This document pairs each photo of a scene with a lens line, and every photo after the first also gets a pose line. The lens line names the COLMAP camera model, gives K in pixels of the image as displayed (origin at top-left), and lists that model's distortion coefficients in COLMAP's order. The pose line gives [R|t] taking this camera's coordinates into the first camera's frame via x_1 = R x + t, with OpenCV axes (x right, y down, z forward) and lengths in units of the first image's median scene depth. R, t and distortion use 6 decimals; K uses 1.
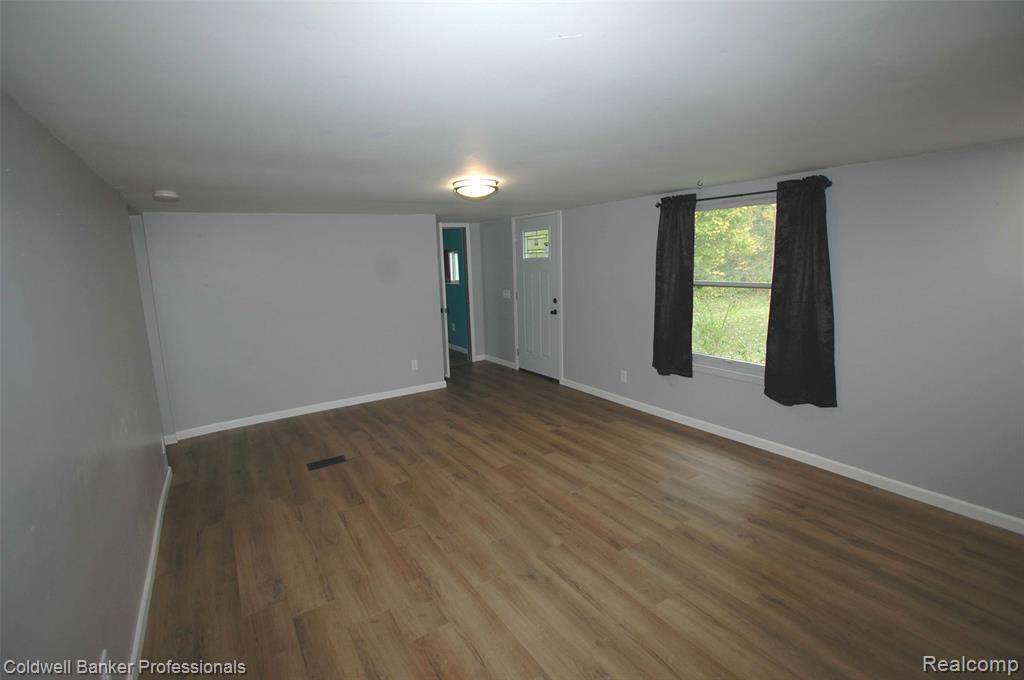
lens RADIAL K [[476.3, 0, 512.0], [0, 476.3, 340.0], [0, 0, 1]] dist [-0.001321, -0.000156]
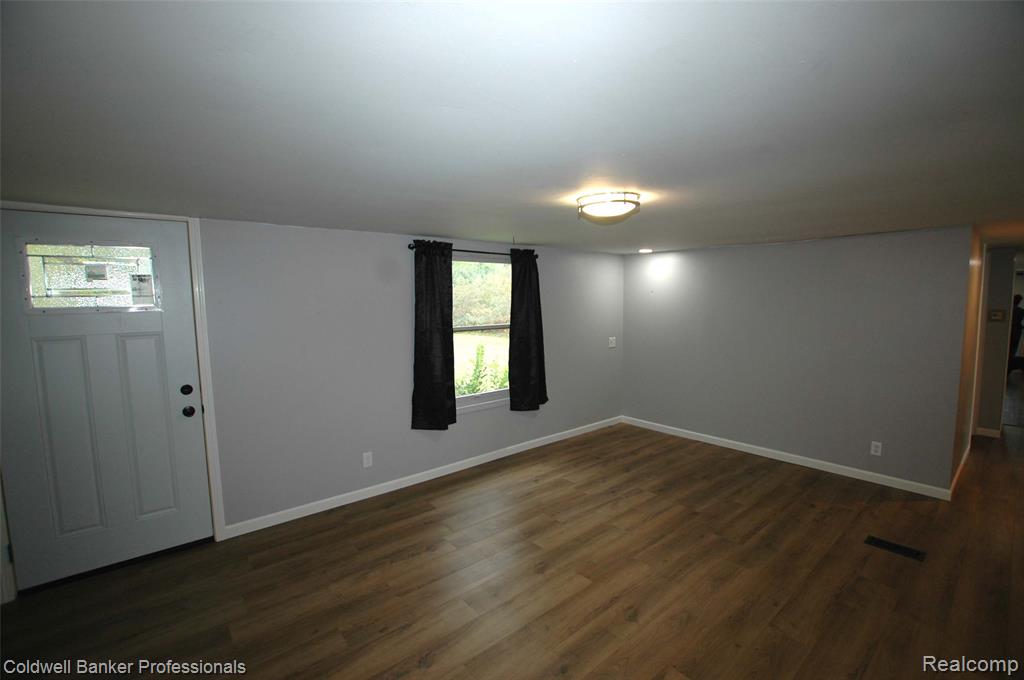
lens RADIAL K [[453.2, 0, 512.0], [0, 453.2, 340.0], [0, 0, 1]] dist [-0.036544, 0.008266]
pose [[-0.126832, -0.060457, 0.990080, -0.655393], [0.183420, 0.979498, 0.083308, -0.170876], [-0.974818, 0.192167, -0.113143, 1.094580]]
